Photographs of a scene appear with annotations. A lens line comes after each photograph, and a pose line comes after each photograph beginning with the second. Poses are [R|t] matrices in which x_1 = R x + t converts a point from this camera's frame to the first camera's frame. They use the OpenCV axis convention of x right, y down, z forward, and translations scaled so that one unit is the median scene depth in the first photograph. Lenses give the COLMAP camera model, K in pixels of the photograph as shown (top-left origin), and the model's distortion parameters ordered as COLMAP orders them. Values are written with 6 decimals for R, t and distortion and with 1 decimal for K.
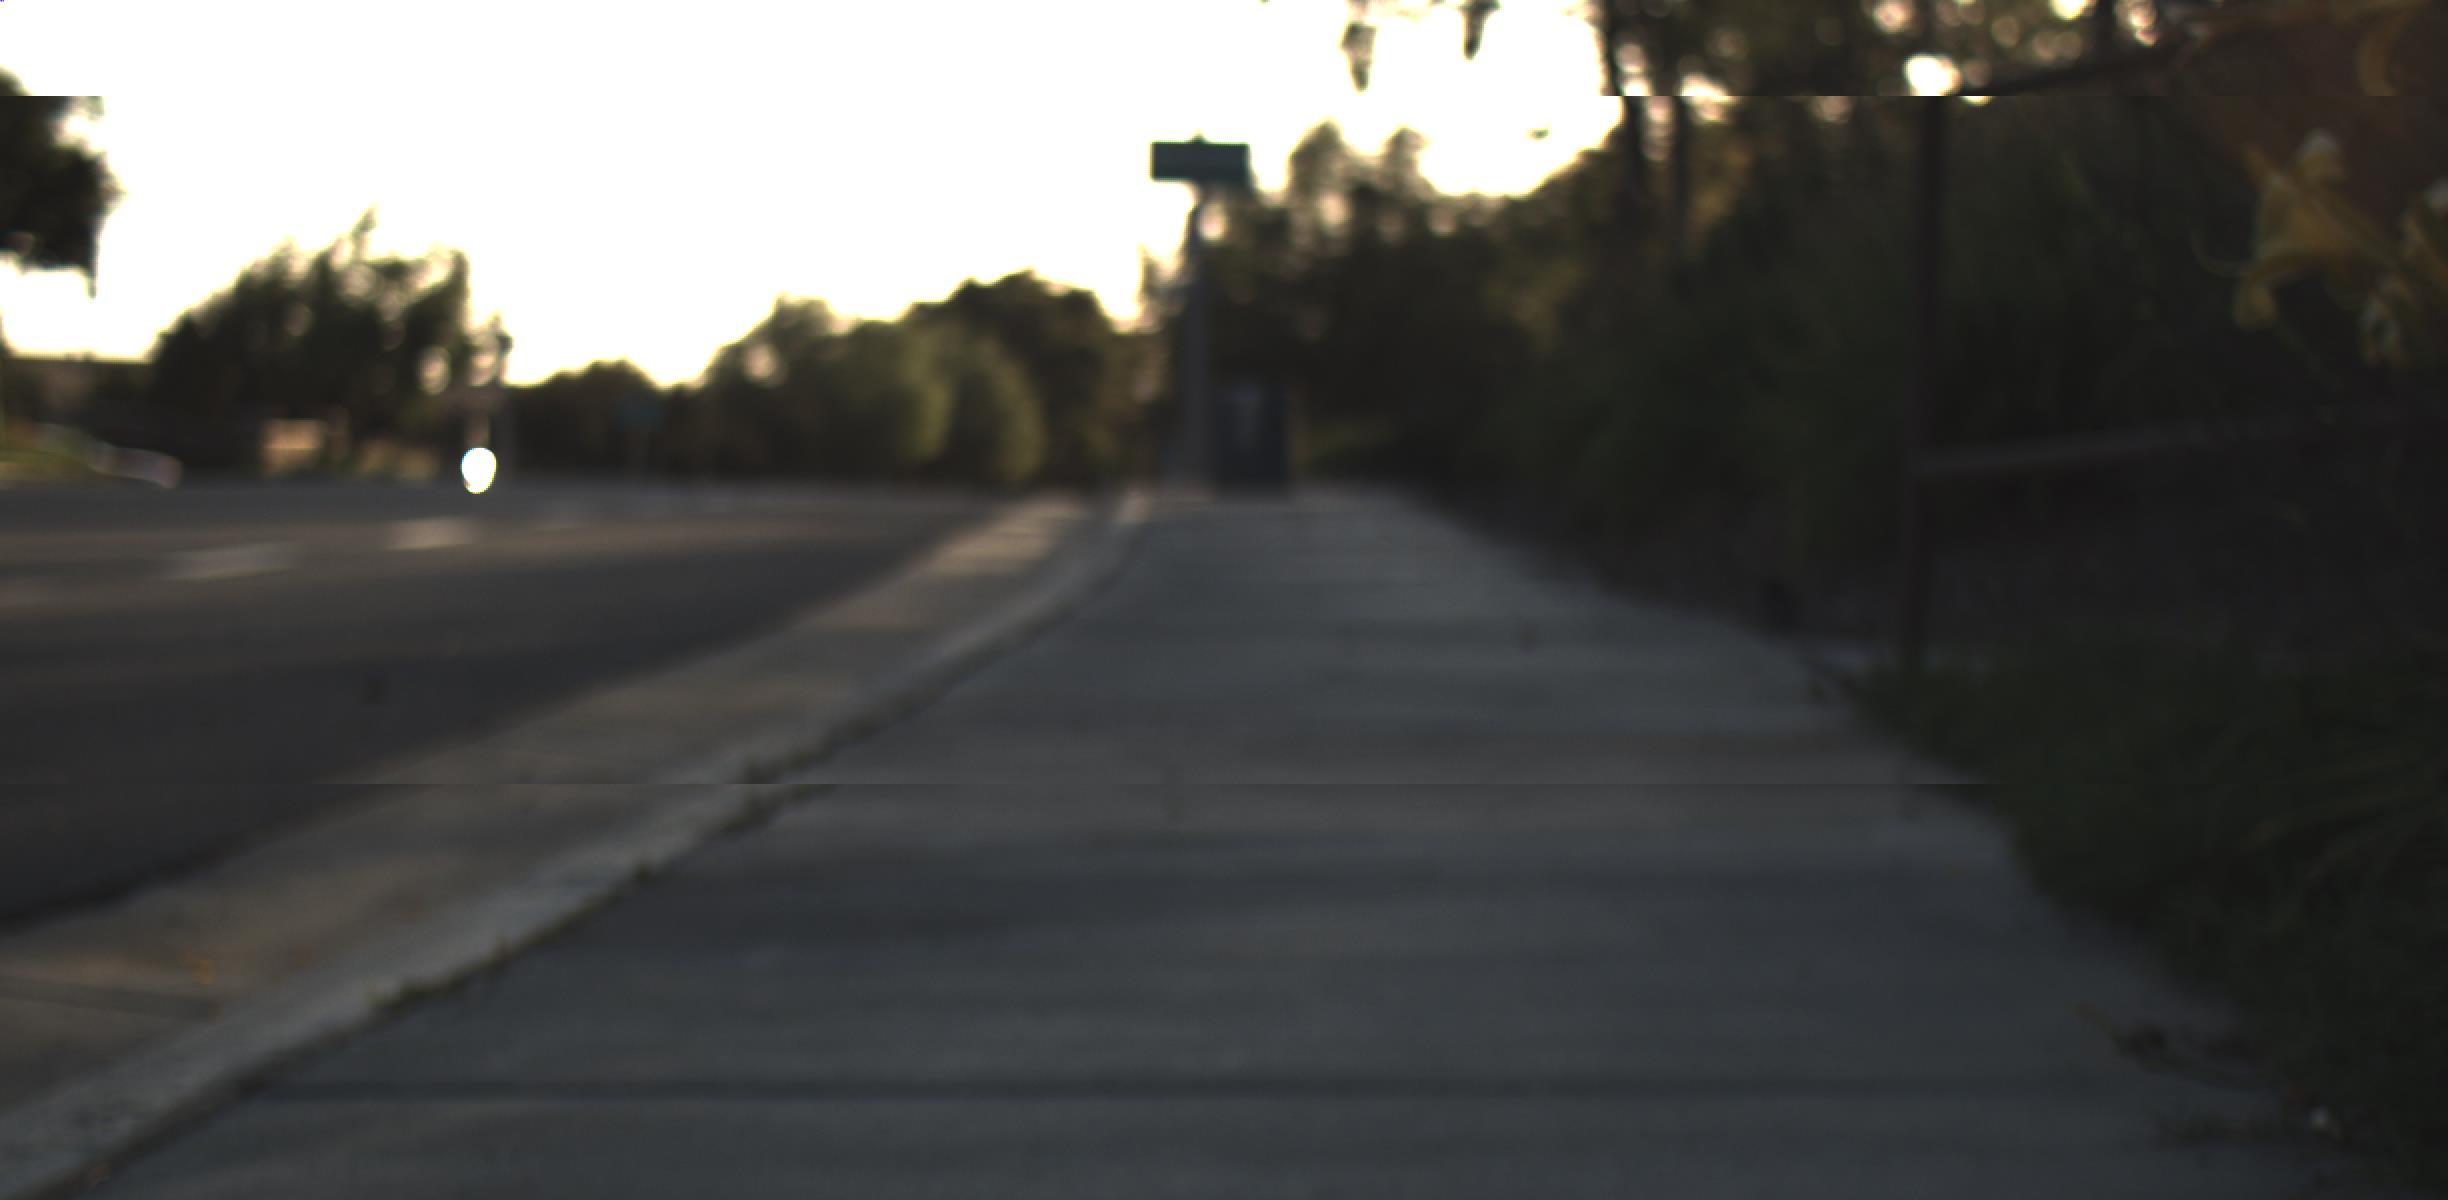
lens RADIAL K [[3089.1, 0, 1294.7], [0, 3089.1, 598.7], [0, 0, 1]] dist [-0.002843, -0.015598]
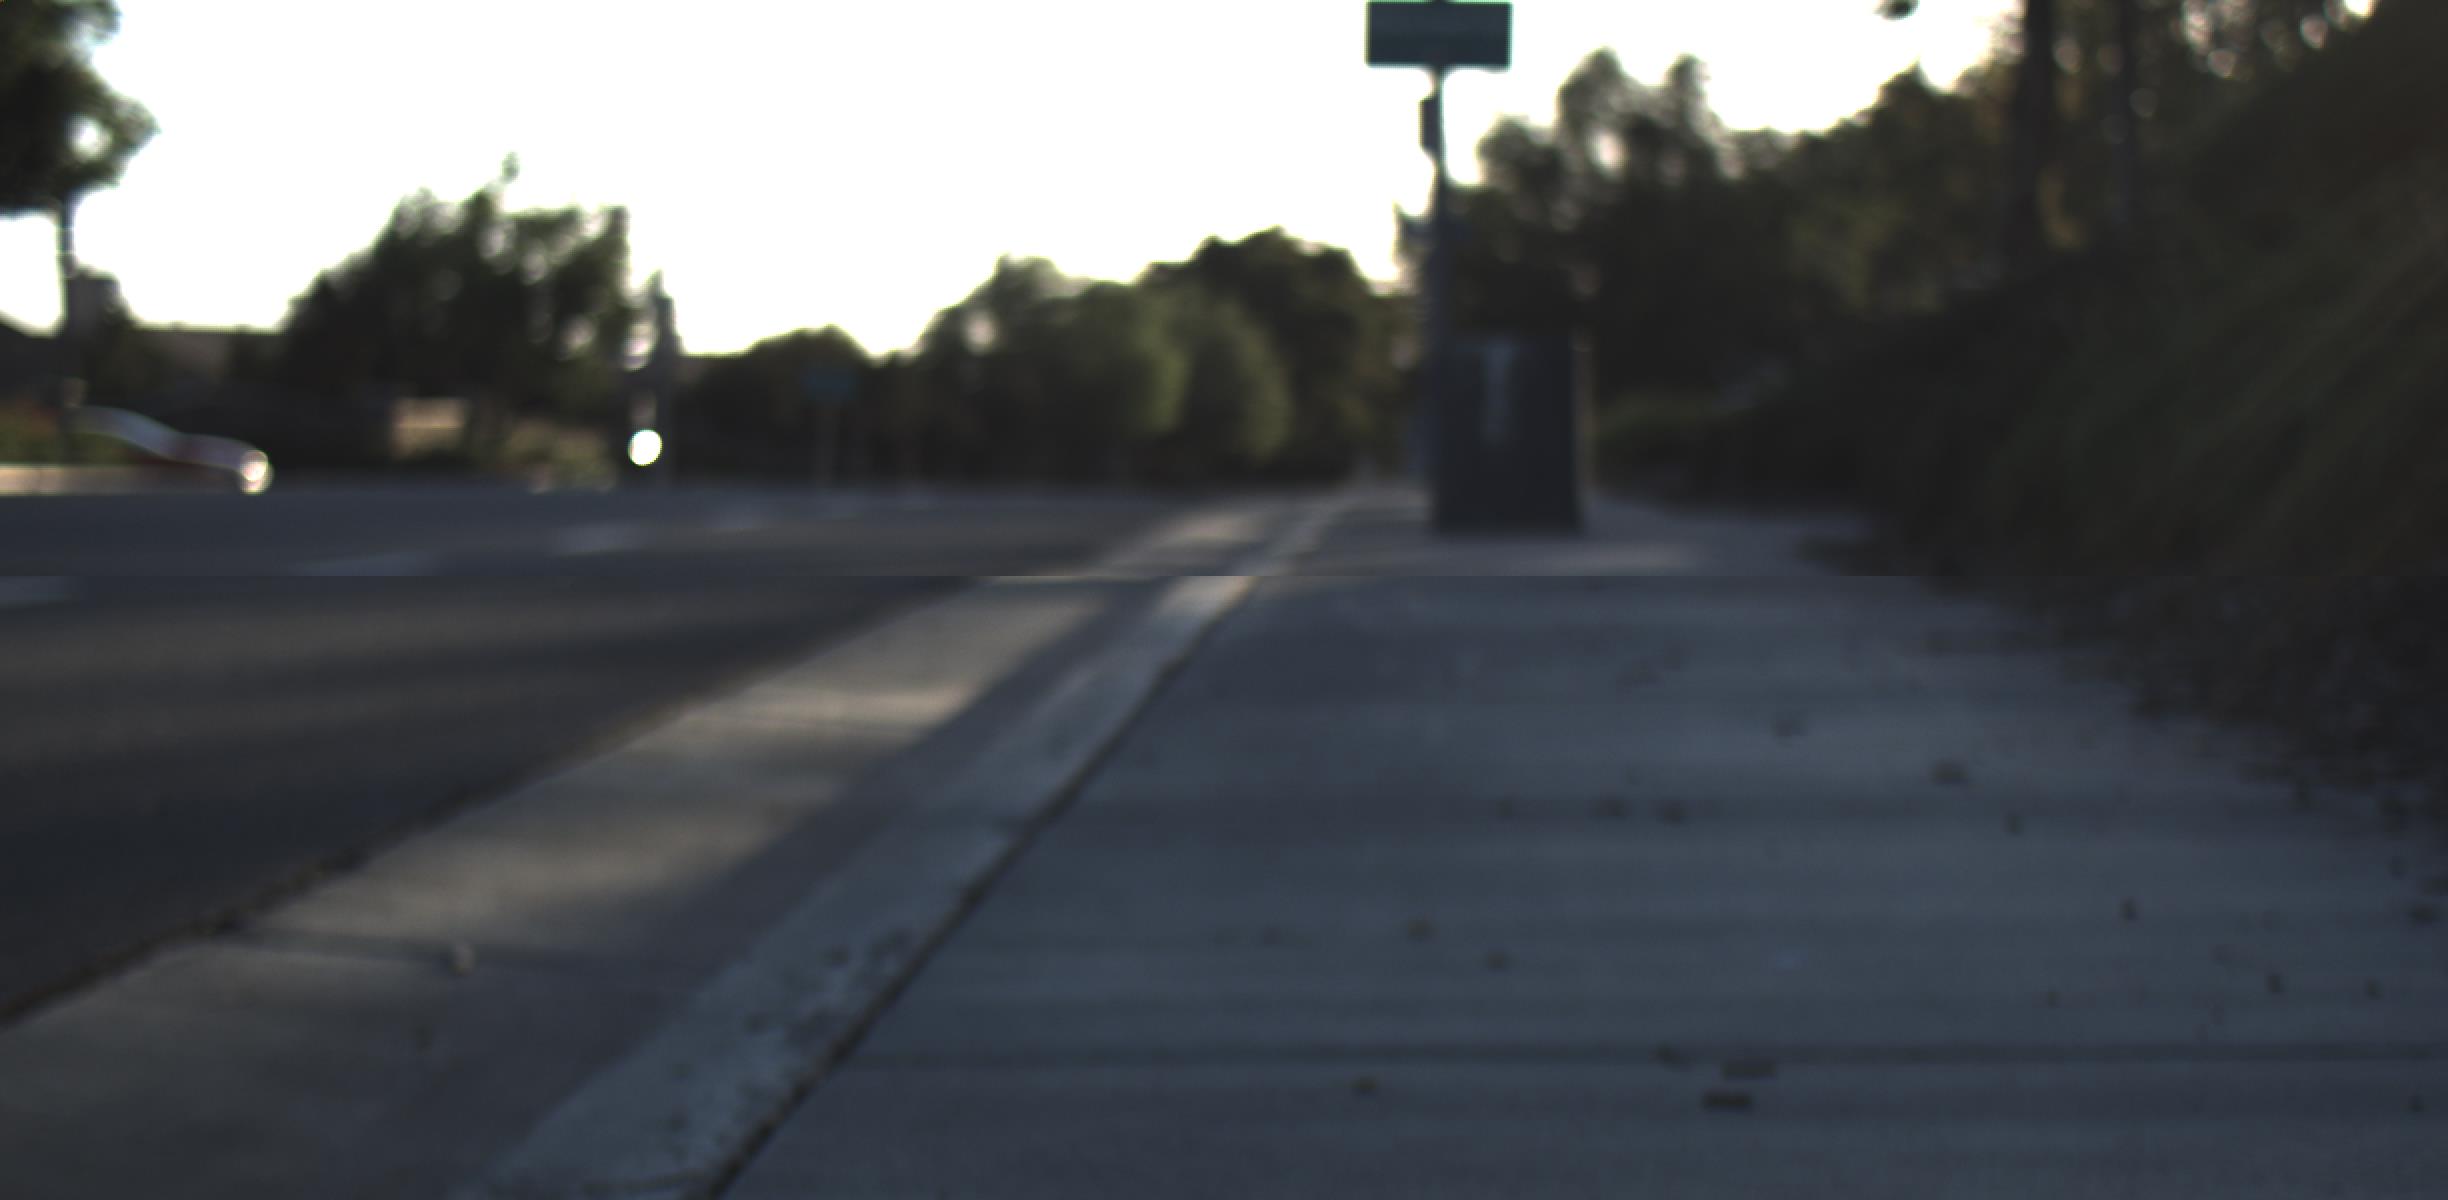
lens RADIAL K [[3022.0, 0, 1404.3], [0, 3022.0, 600.3], [0, 0, 1]] dist [0.003944, -0.029032]
pose [[0.998596, -0.003192, -0.052883, -0.000609], [0.003879, 0.999909, 0.012890, -0.008259], [0.052837, -0.013077, 0.998518, 0.129713]]
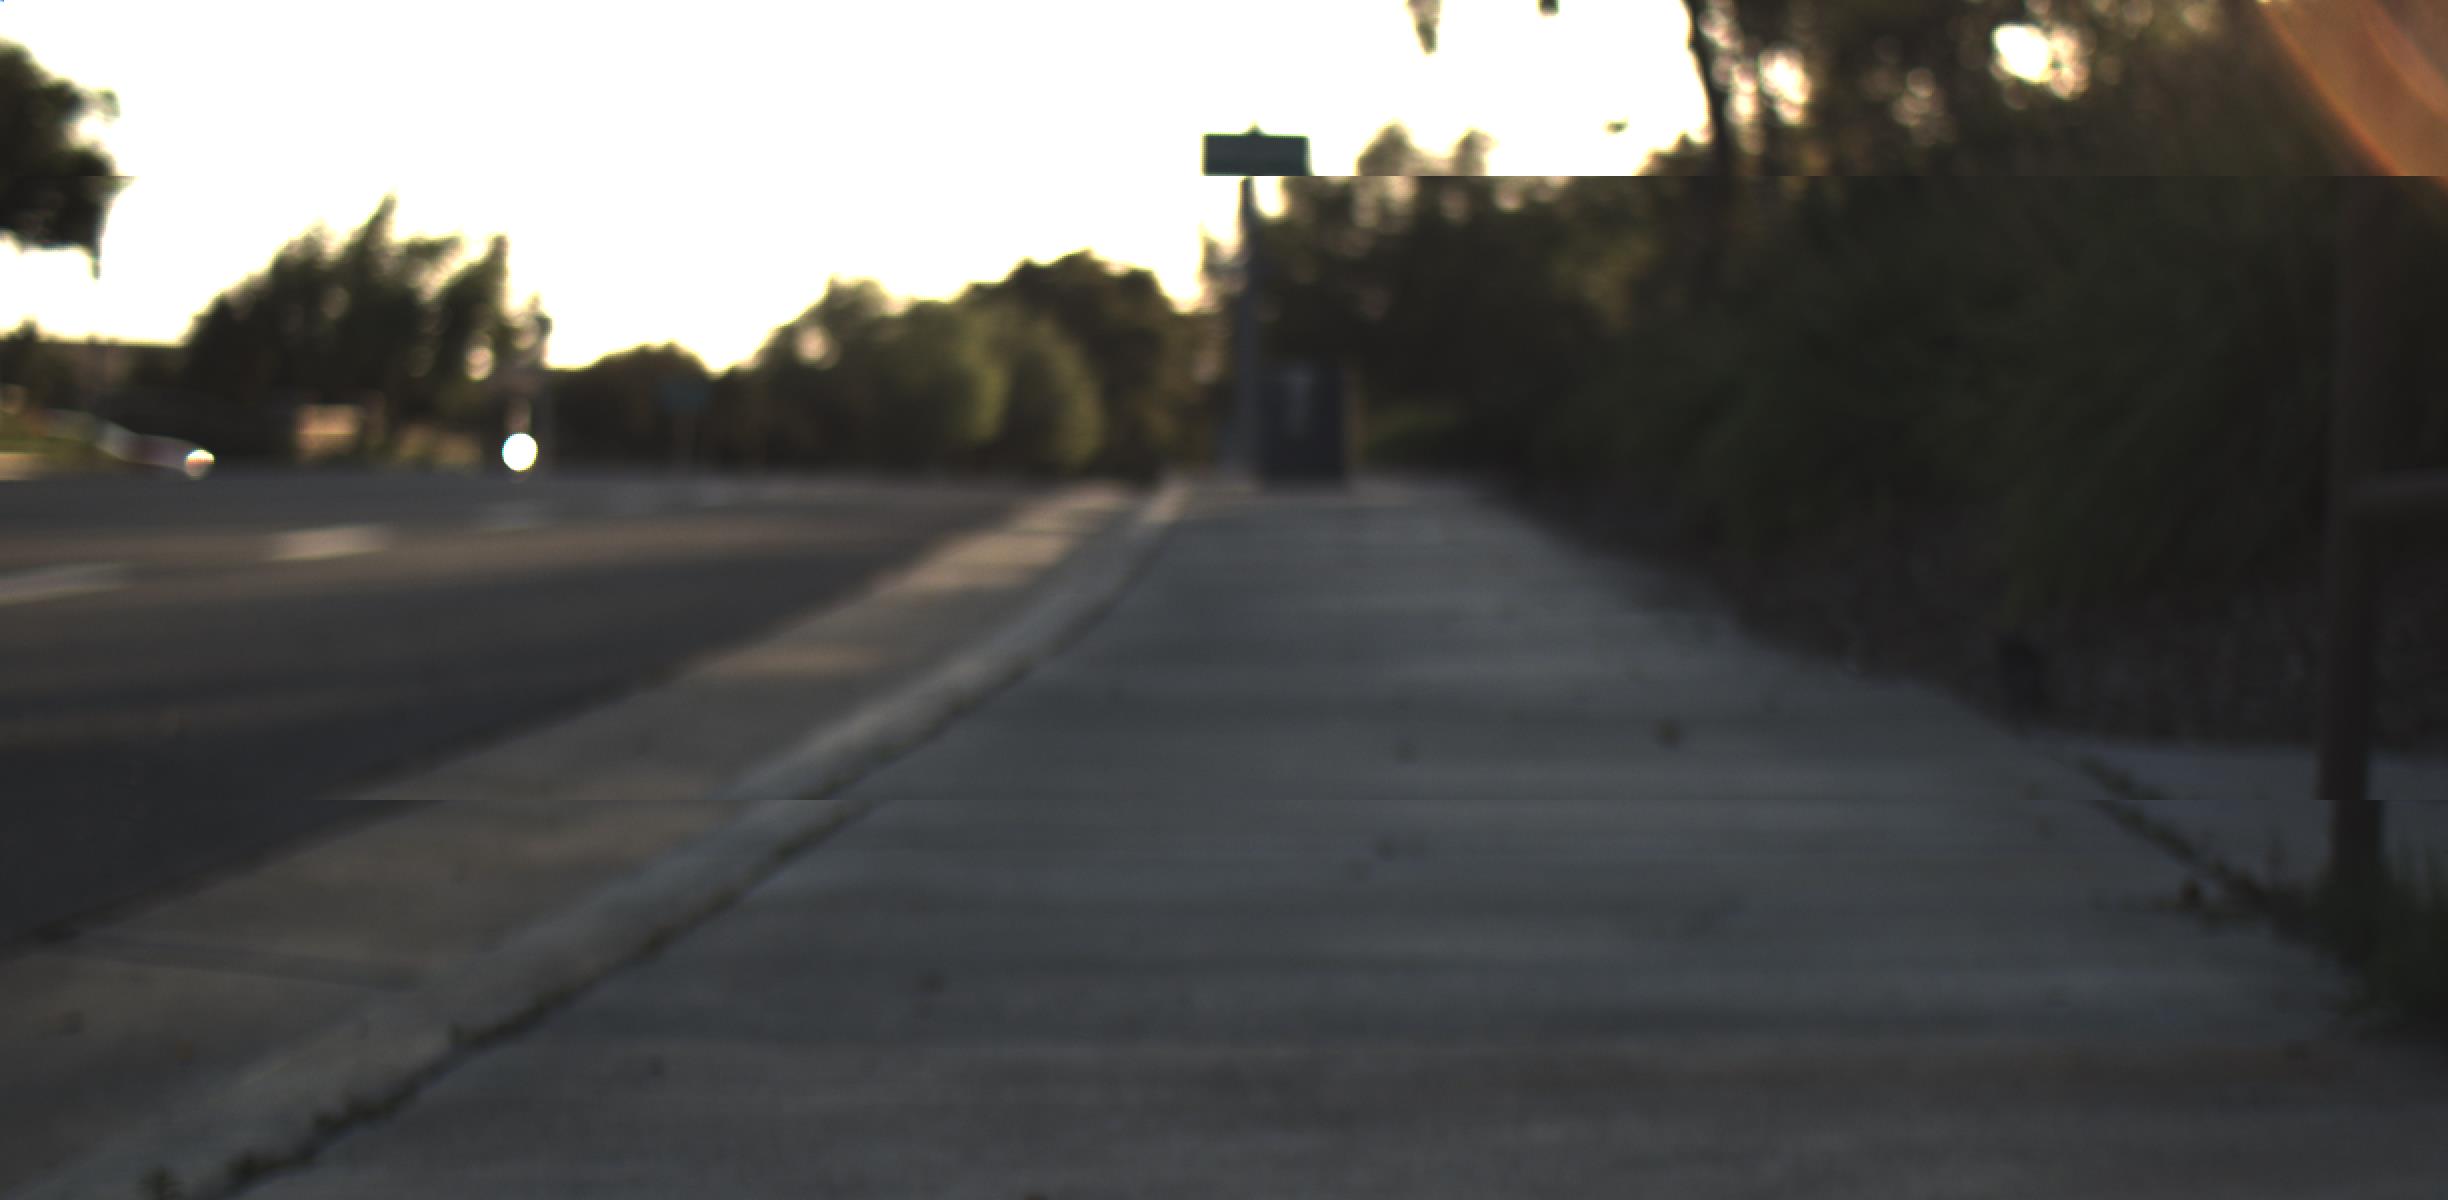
lens RADIAL K [[3065.0, 0, 1336.0], [0, 3065.0, 604.6], [0, 0, 1]] dist [-0.018332, 0.000181]
pose [[0.999965, -0.002485, -0.007999, 0.000854], [0.002554, 0.999960, 0.008585, -0.002070], [0.007977, -0.008605, 0.999931, 0.032021]]
